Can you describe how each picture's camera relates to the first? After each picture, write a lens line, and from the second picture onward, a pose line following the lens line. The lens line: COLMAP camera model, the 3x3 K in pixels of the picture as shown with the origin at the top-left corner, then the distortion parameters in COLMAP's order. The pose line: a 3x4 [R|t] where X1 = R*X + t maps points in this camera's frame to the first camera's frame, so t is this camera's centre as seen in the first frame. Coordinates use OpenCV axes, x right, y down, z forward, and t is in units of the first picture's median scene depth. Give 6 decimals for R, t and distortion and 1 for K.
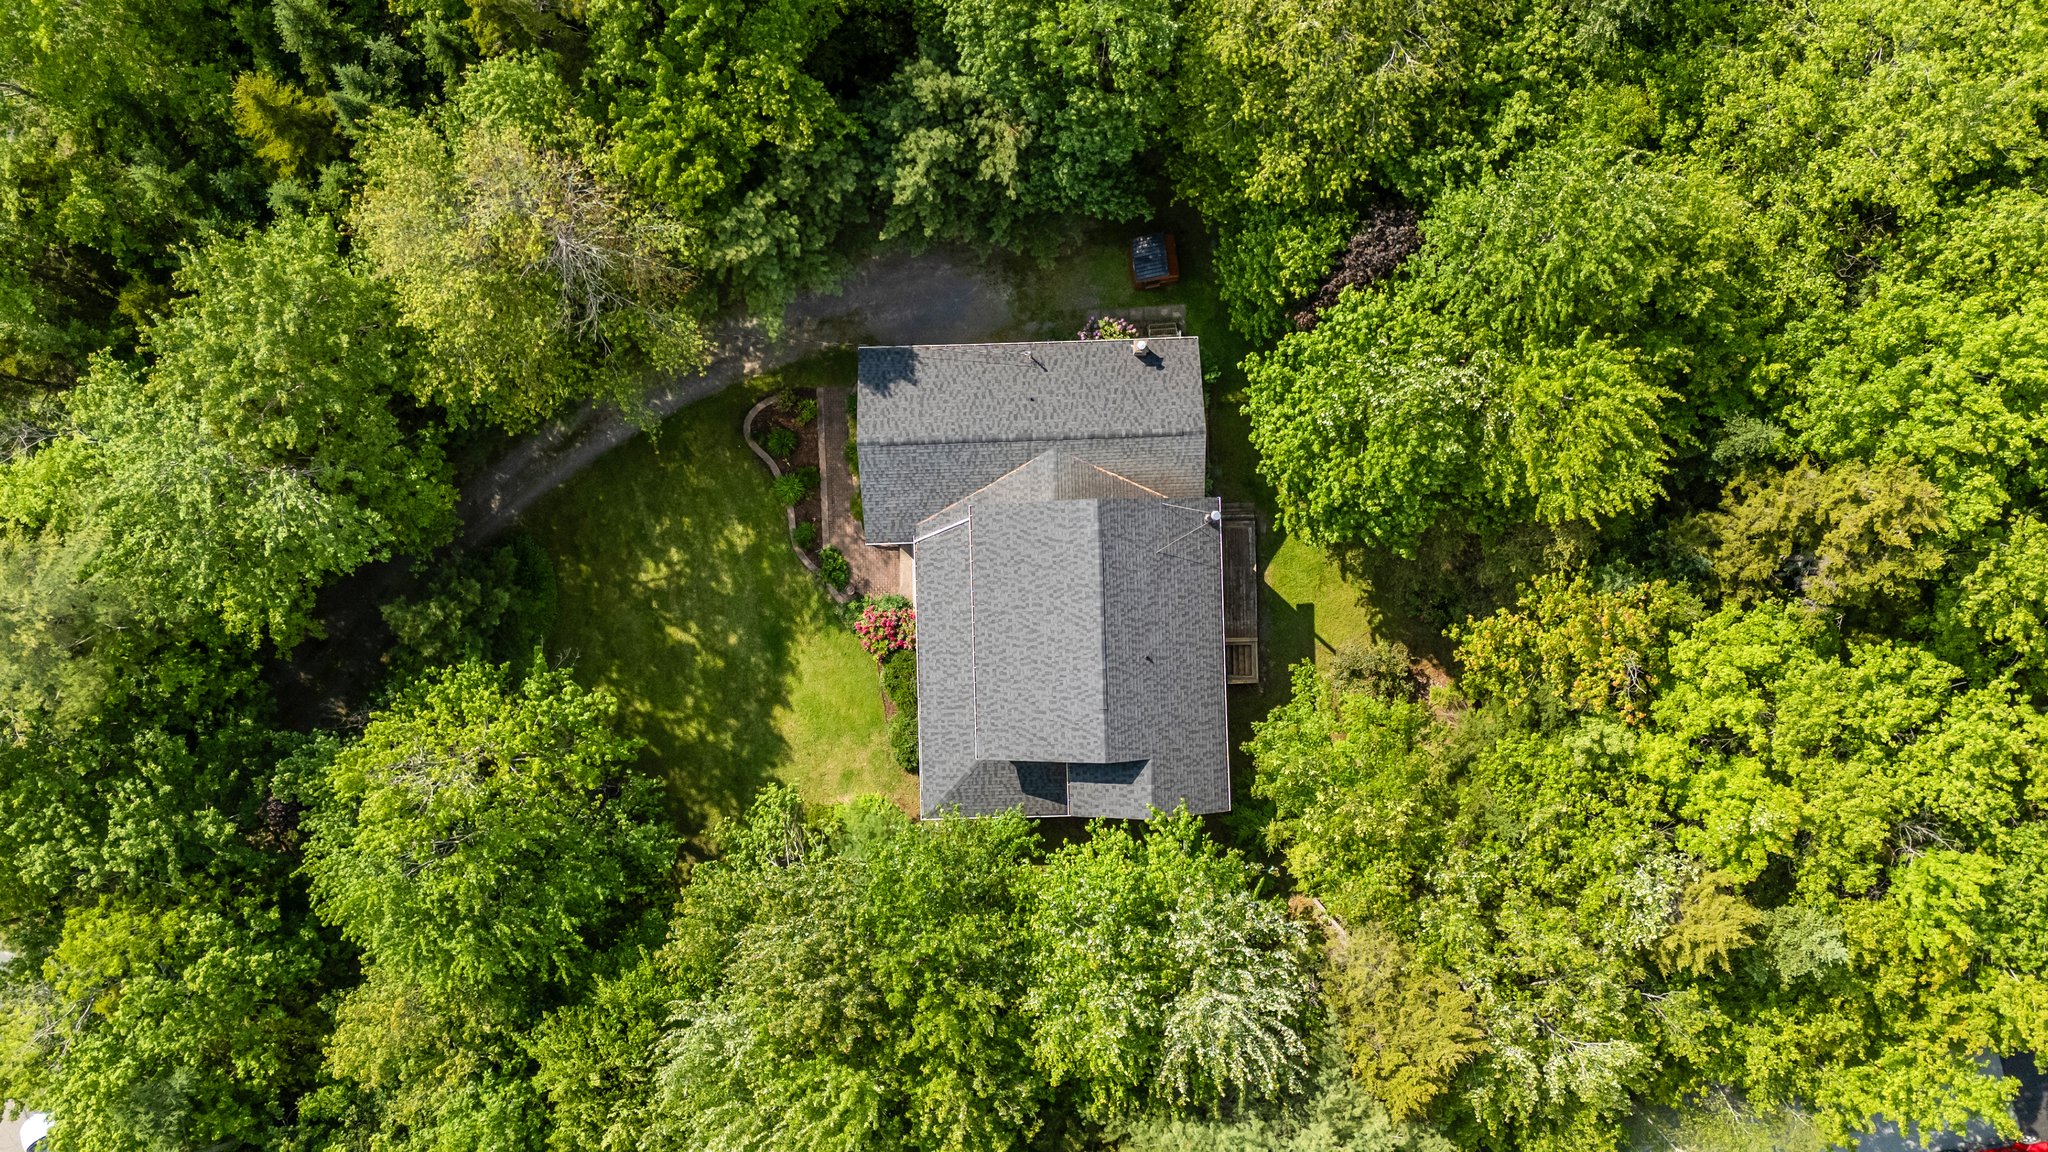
lens RADIAL K [[1563.1, 0, 1076.4], [0, 1563.1, 510.5], [0, 0, 1]] dist [0.003261, -0.000144]
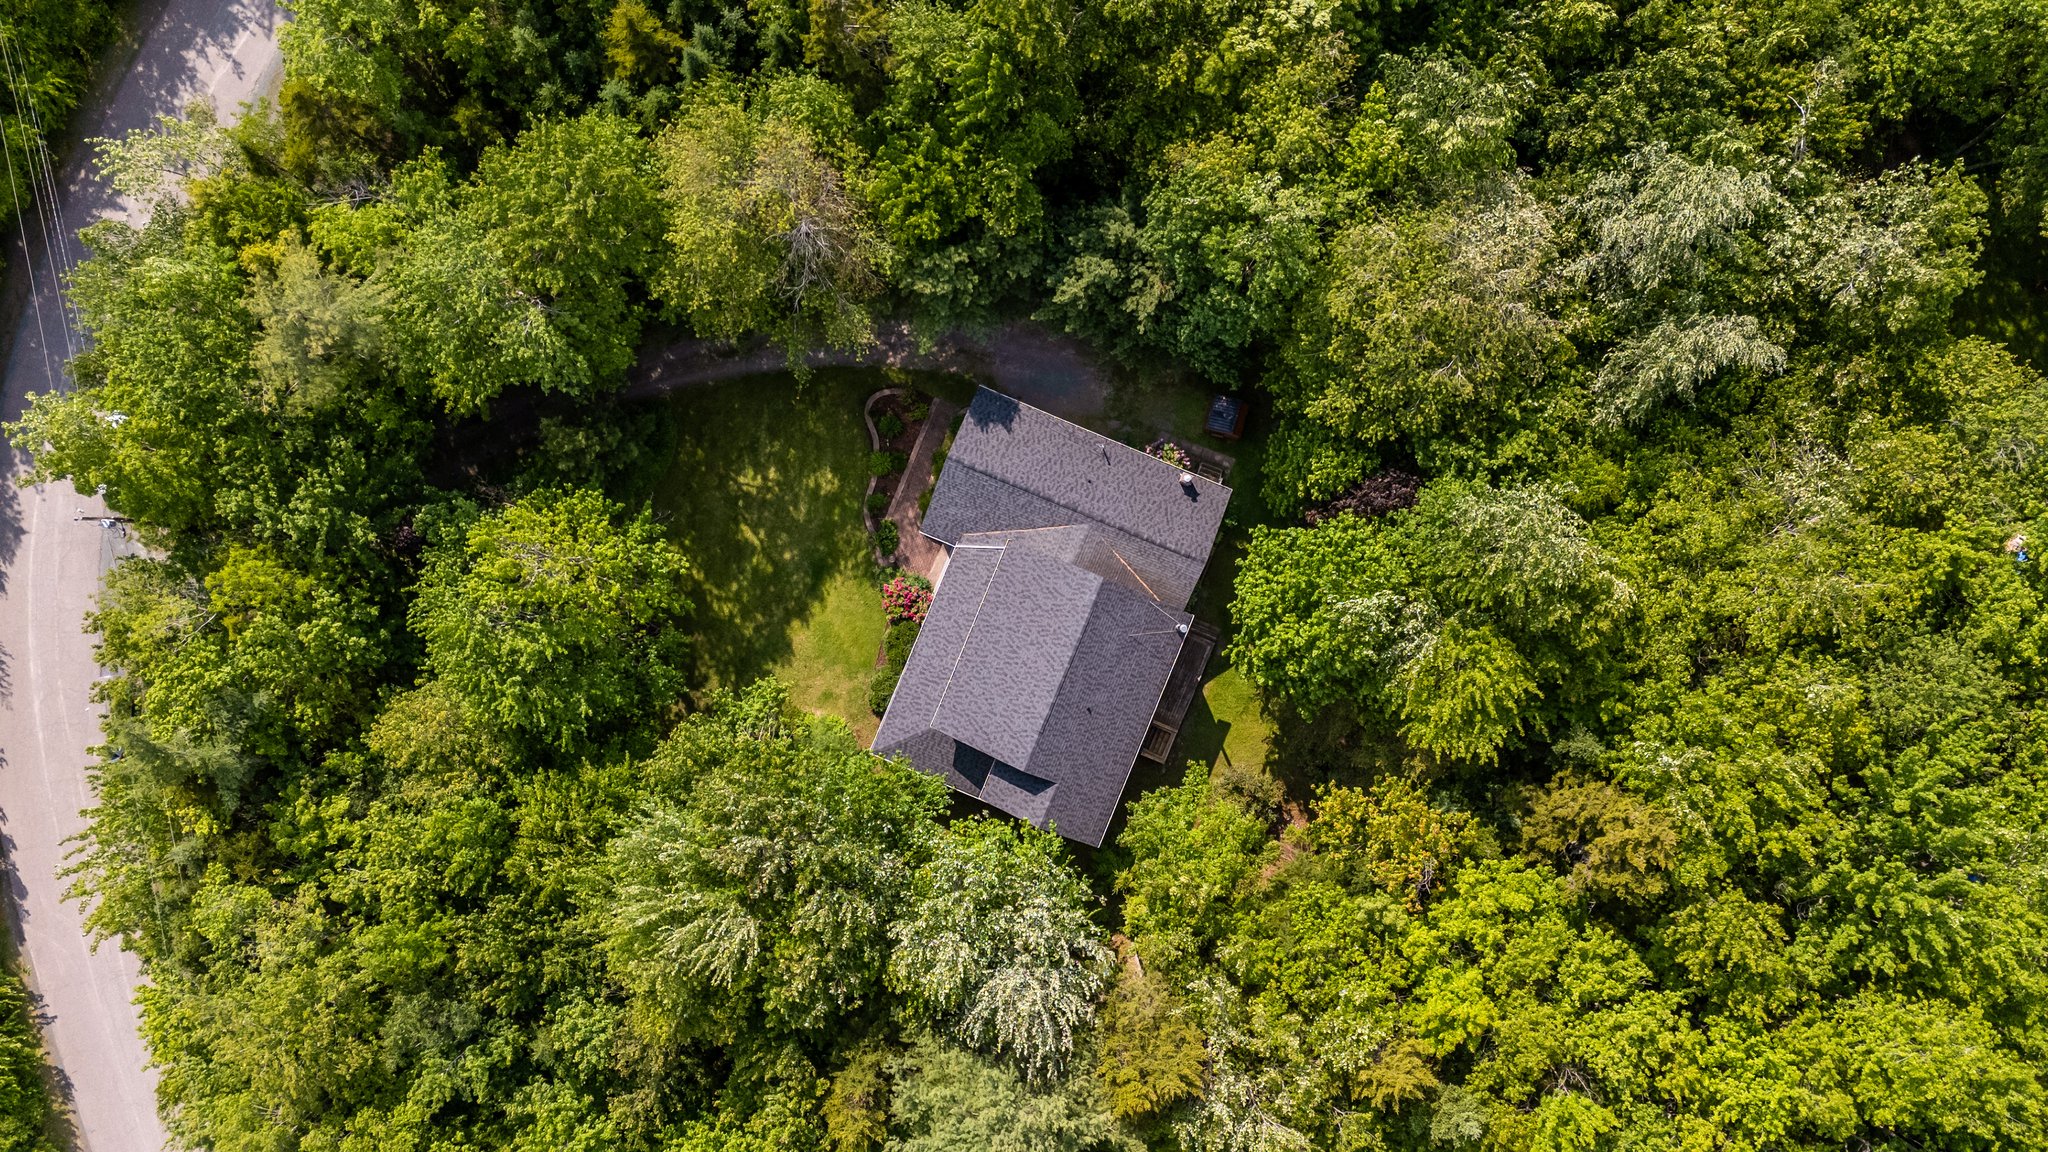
lens RADIAL K [[1598.3, 0, 1078.4], [0, 1598.3, 577.2], [0, 0, 1]] dist [0.076121, -0.121767]
pose [[0.911846, 0.410528, -0.002002, -0.003065], [-0.410313, 0.911506, 0.028283, -0.037999], [0.013435, -0.024968, 0.999598, -0.306508]]
